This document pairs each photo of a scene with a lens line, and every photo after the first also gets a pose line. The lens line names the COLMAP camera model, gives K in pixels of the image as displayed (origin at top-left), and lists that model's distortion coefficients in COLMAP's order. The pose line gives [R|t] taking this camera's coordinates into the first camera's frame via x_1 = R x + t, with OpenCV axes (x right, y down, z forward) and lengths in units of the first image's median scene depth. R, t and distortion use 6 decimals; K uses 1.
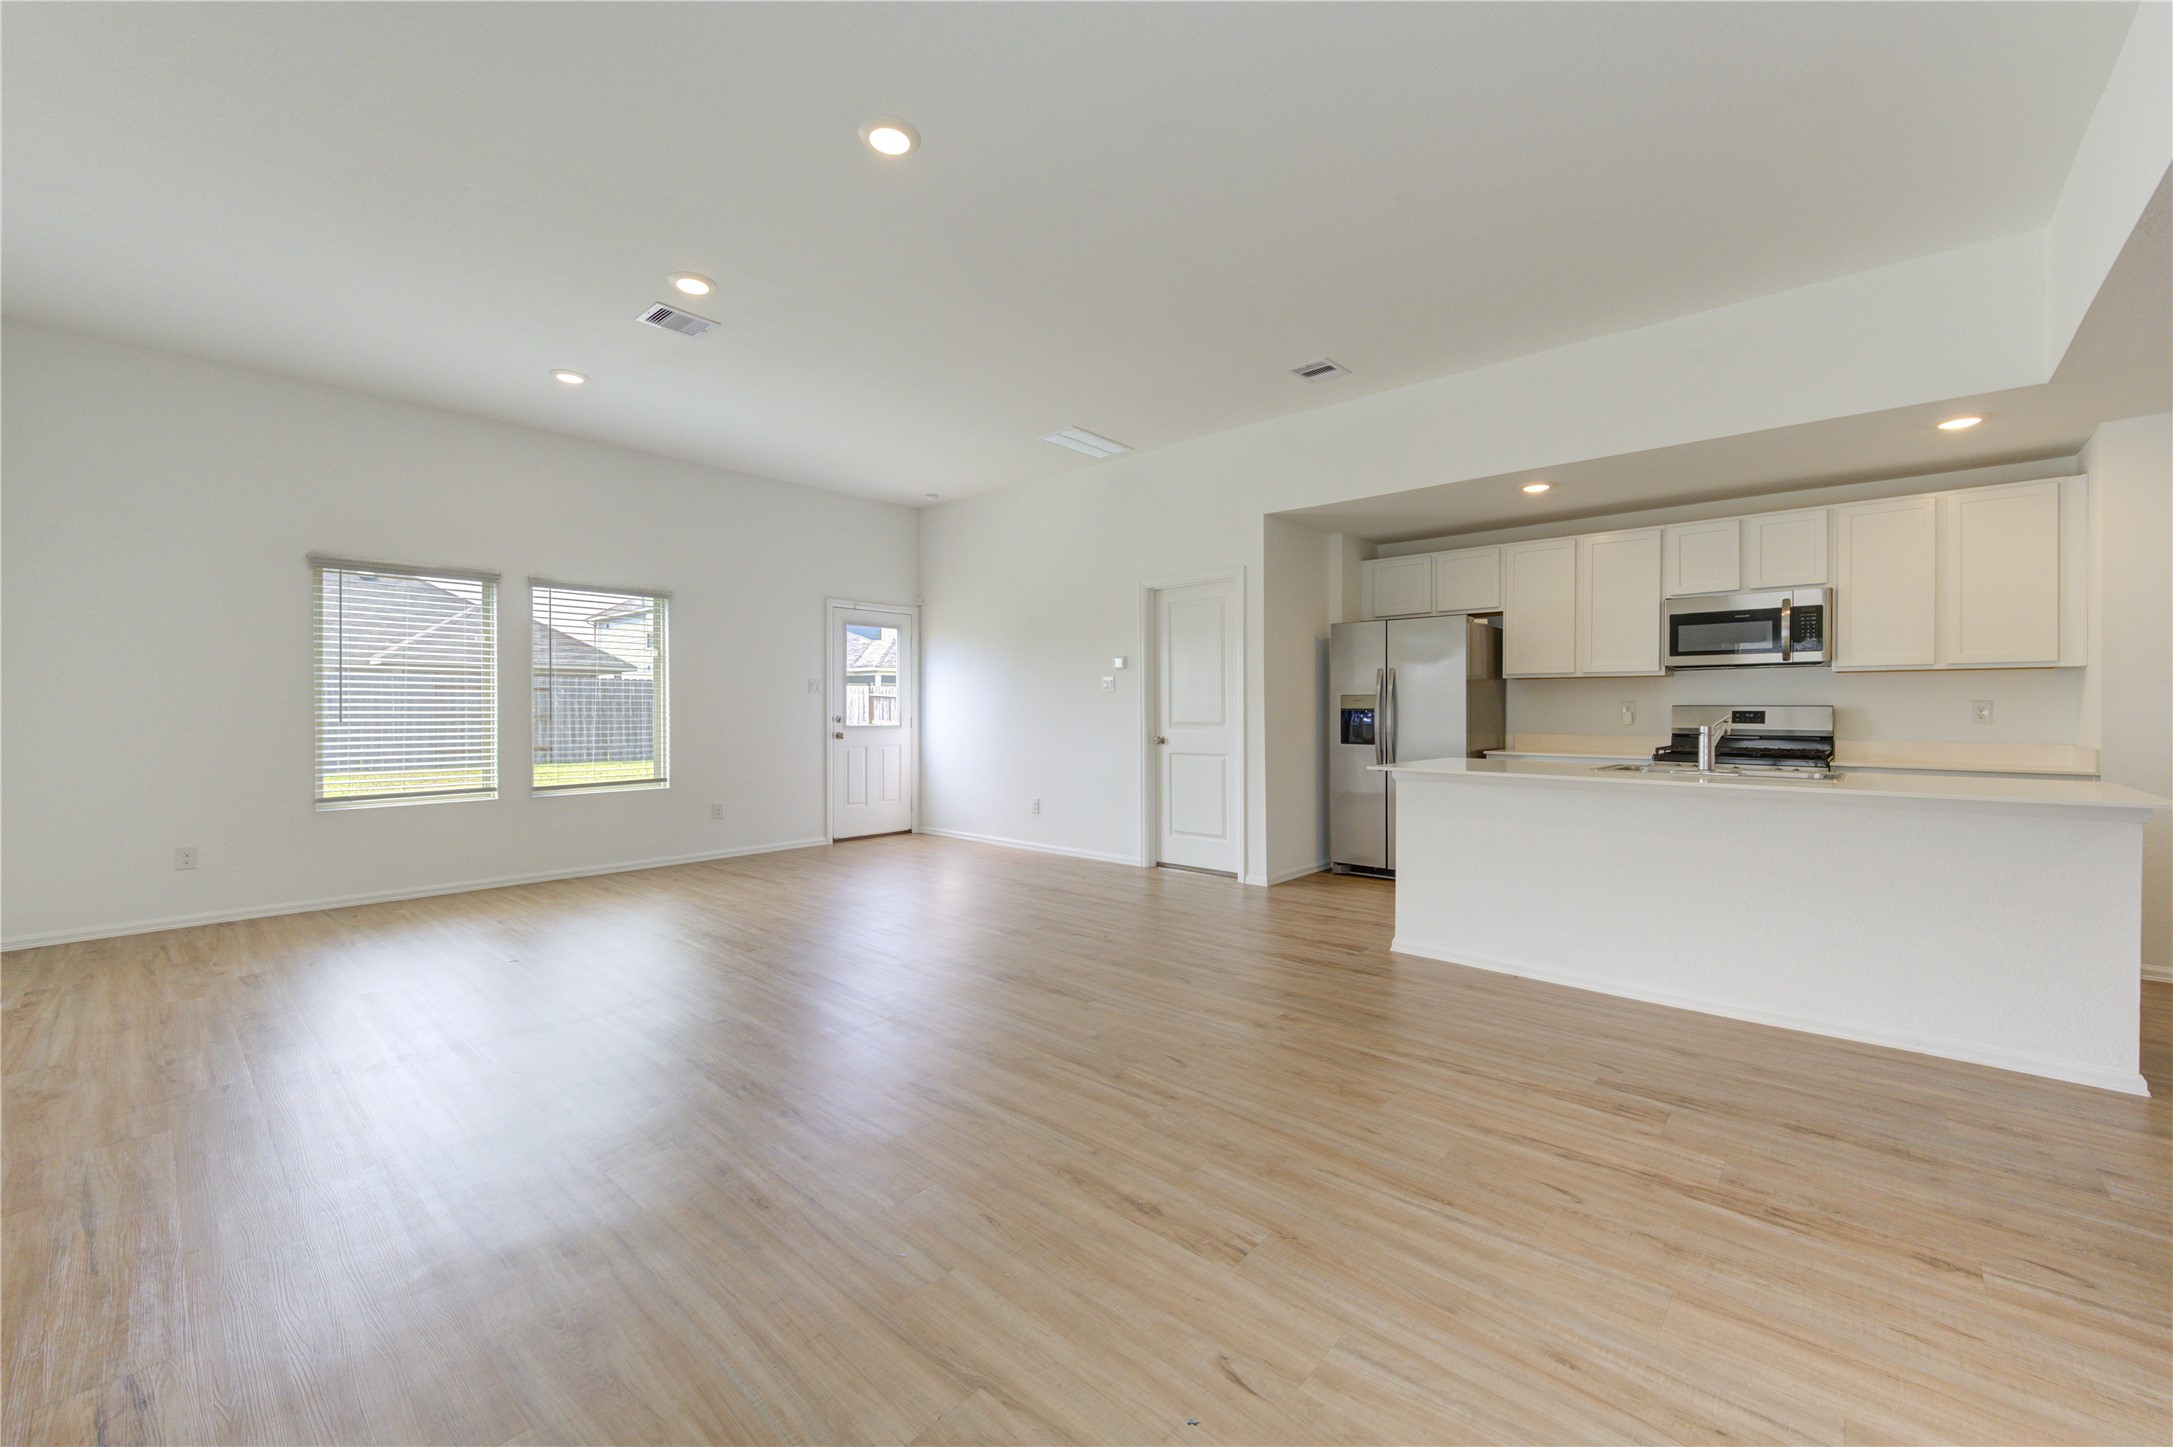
lens RADIAL K [[890.1, 0, 1072.6], [0, 890.1, 711.2], [0, 0, 1]] dist [0.001108, 0.000886]
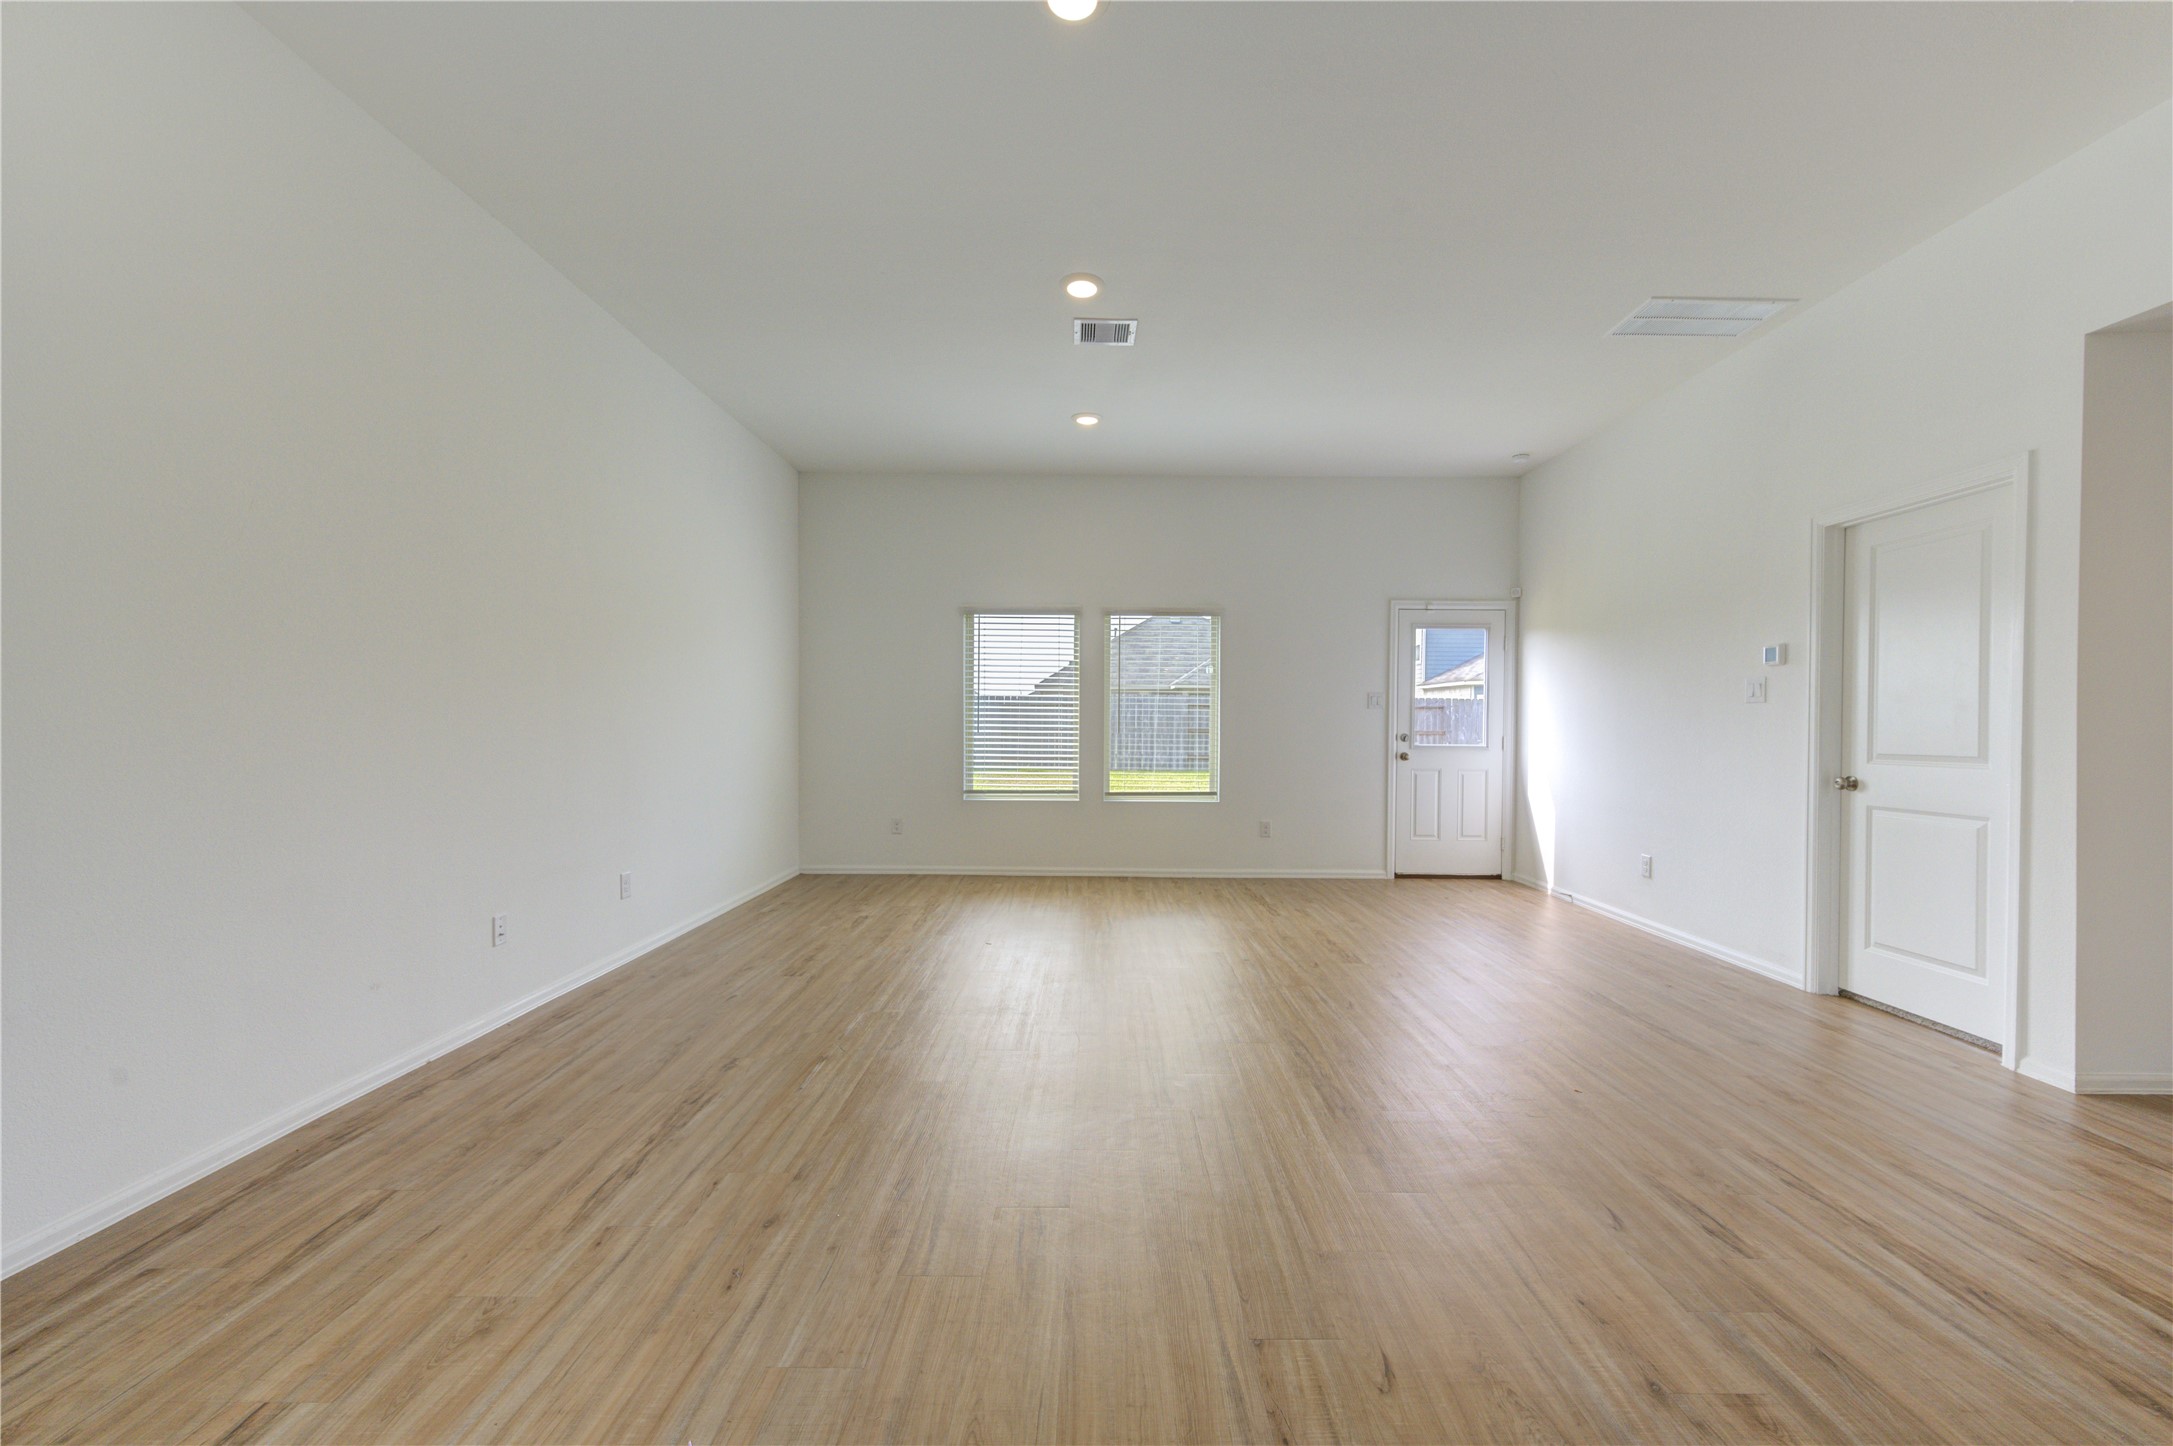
lens RADIAL K [[850.7, 0, 1126.1], [0, 850.7, 736.7], [0, 0, 1]] dist [0.004863, -0.000454]
pose [[0.668135, 0.017660, -0.743831, 0.212677], [-0.010484, 0.999842, 0.014321, -0.001214], [0.743966, -0.001770, 0.668215, 0.288827]]
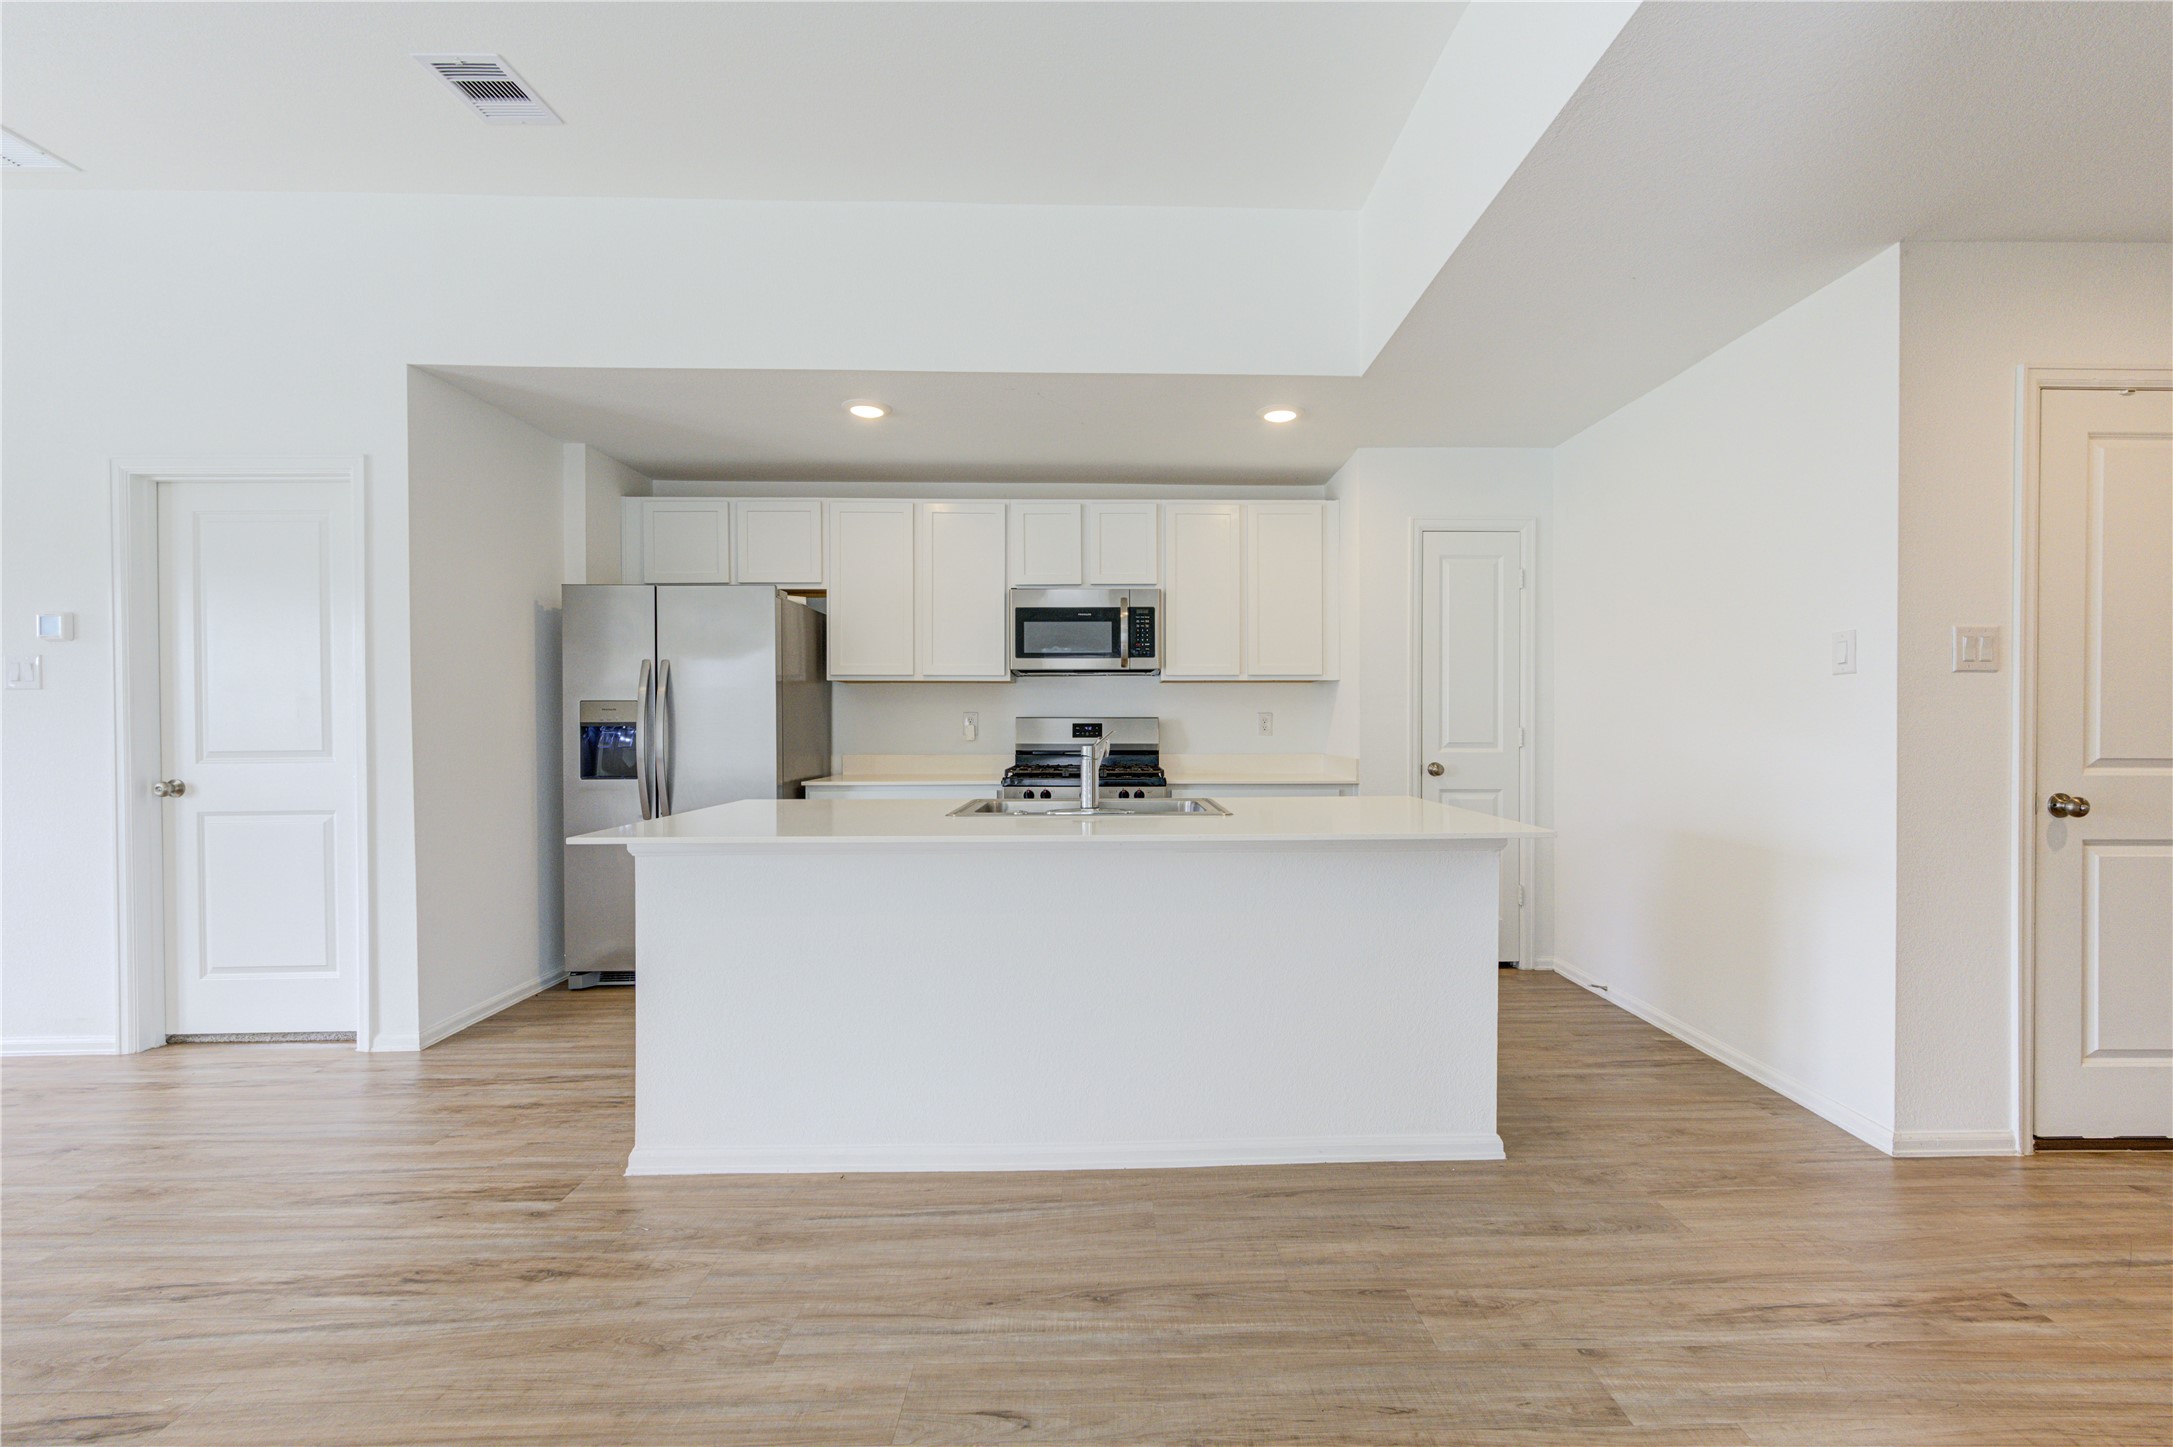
lens RADIAL K [[890.1, 0, 1089.2], [0, 890.1, 723.8], [0, 0, 1]] dist [0.001108, 0.000886]
pose [[0.746606, -0.004594, 0.665251, 0.159890], [0.004805, 0.999987, 0.001513, -0.001319], [-0.665250, 0.002067, 0.746618, 0.314879]]
